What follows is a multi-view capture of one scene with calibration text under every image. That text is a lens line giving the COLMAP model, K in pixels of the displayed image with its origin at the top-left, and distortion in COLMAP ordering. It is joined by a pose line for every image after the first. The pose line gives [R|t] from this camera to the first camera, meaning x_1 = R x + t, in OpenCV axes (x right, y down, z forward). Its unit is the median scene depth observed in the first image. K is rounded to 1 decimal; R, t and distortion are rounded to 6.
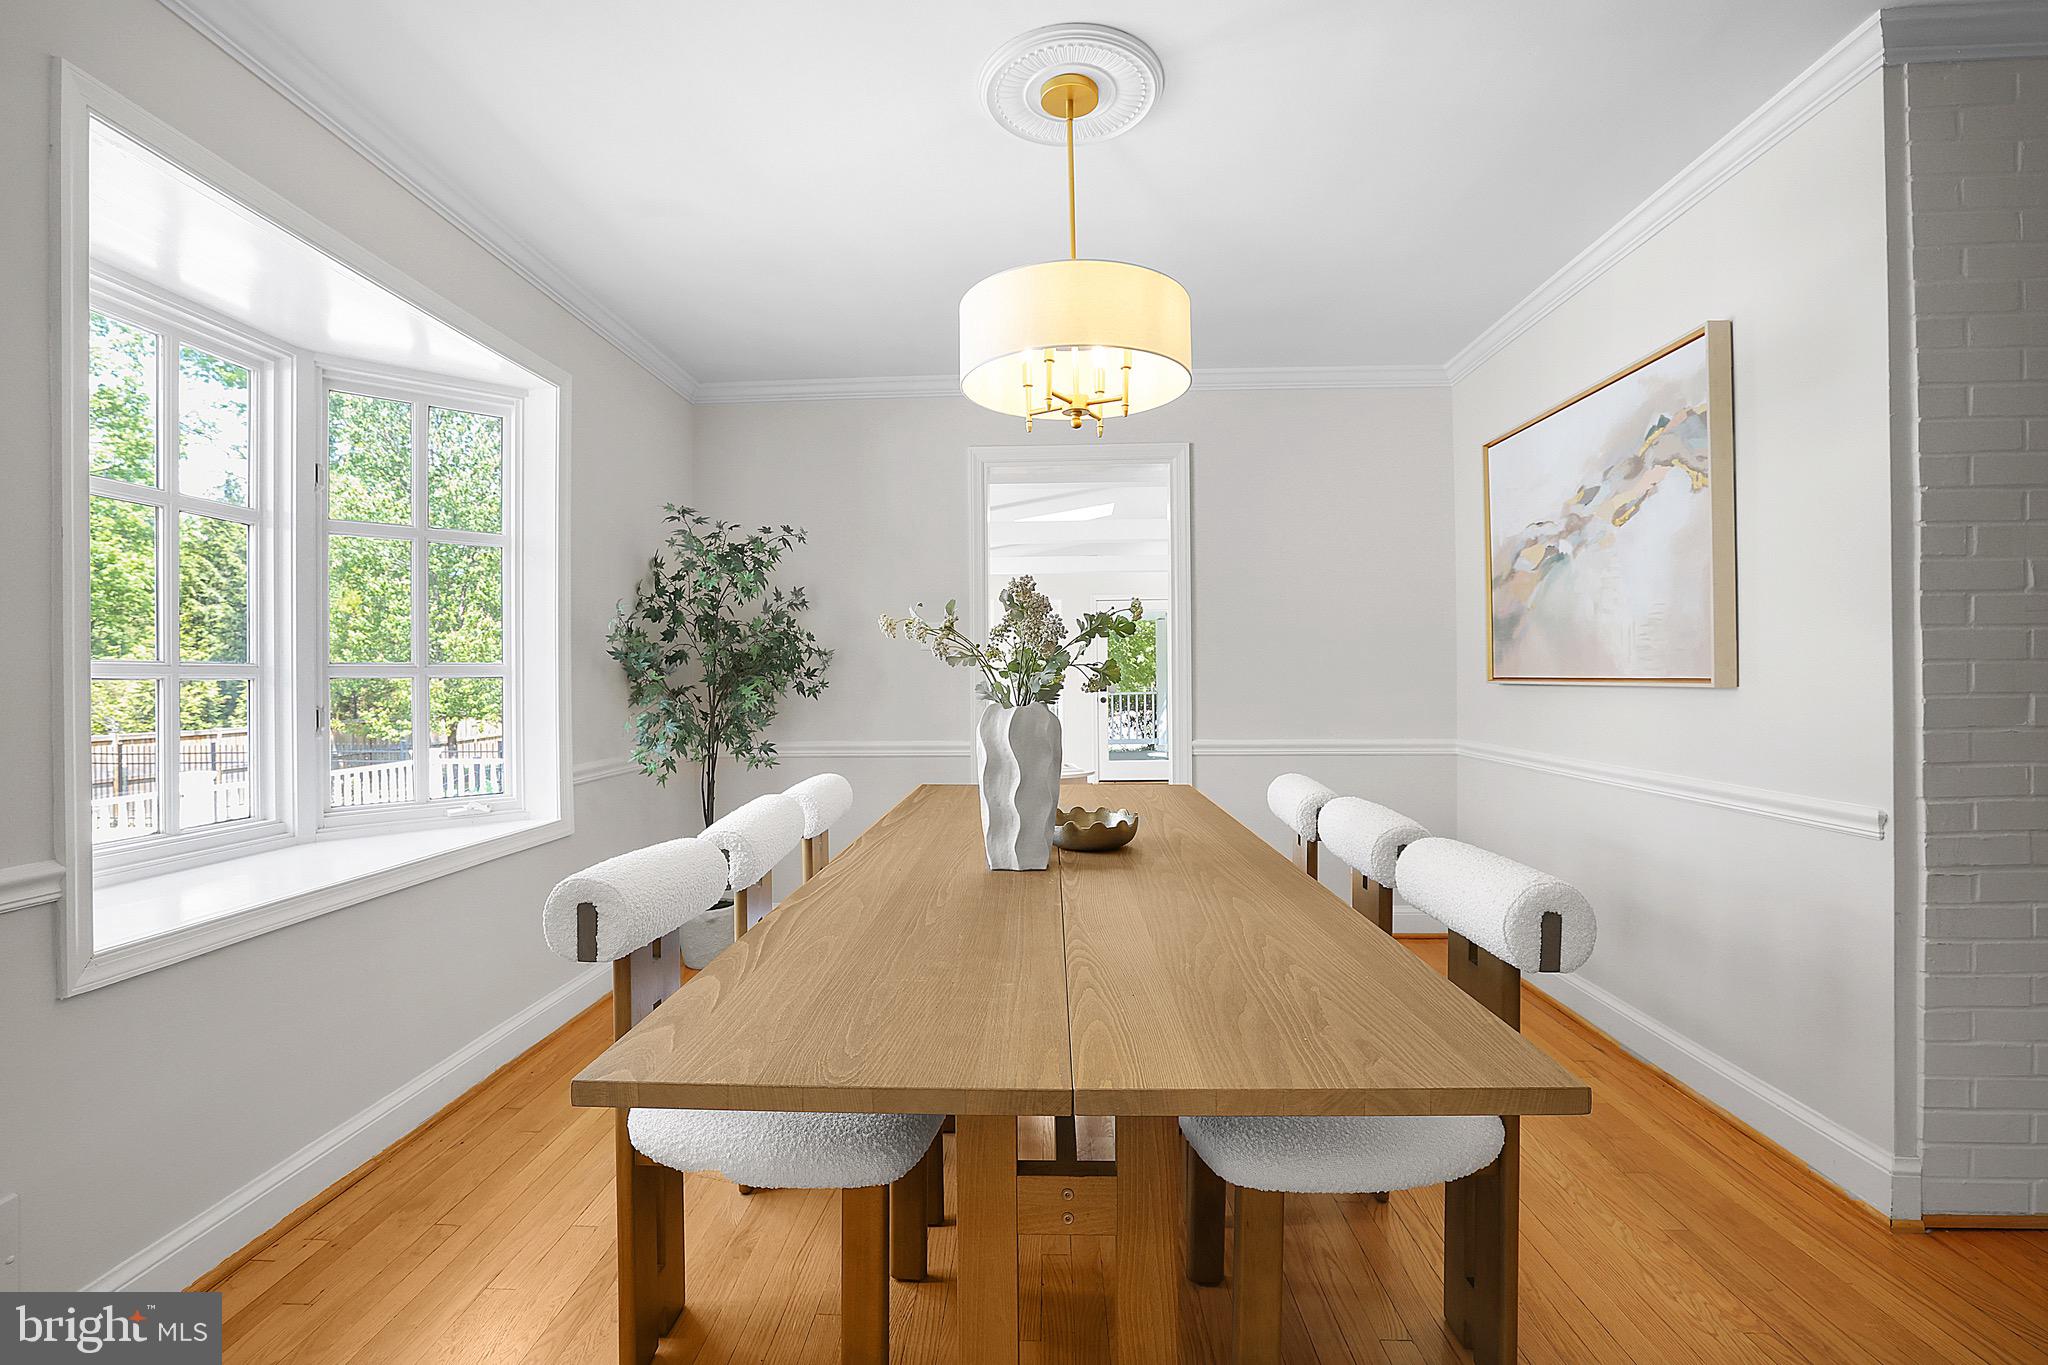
lens RADIAL K [[901.9, 0, 1011.1], [0, 901.9, 663.6], [0, 0, 1]] dist [-0.055392, 0.018610]
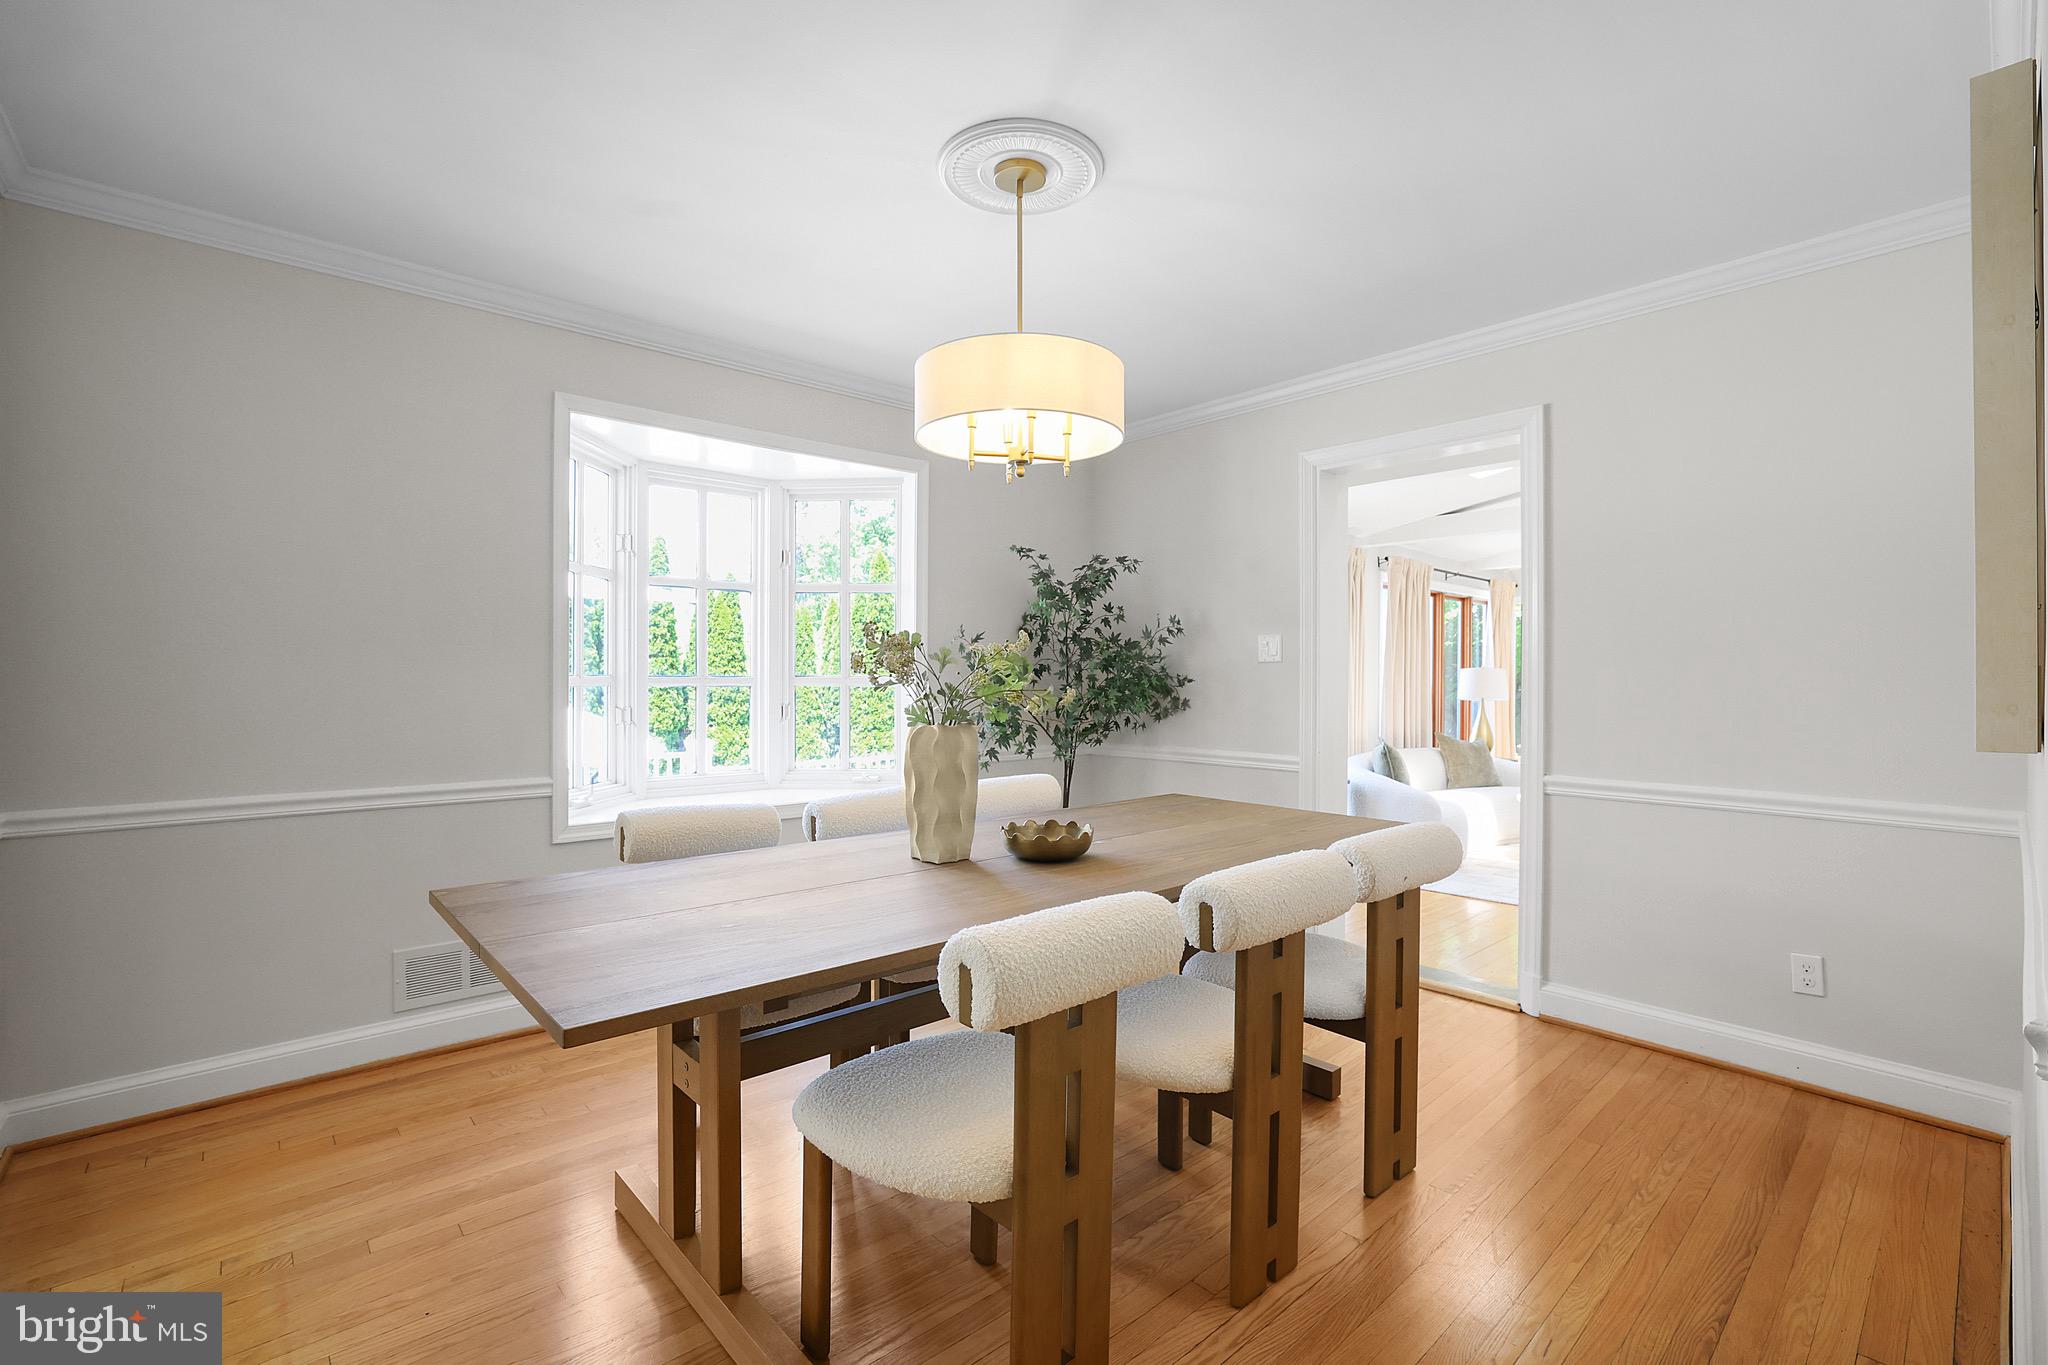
lens RADIAL K [[901.9, 0, 1011.1], [0, 901.9, 663.6], [0, 0, 1]] dist [-0.055392, 0.018610]
pose [[0.702825, 0.003642, -0.711354, 0.830848], [0.003599, 0.999956, 0.008676, -0.042549], [0.711354, -0.008658, 0.702781, 0.196733]]
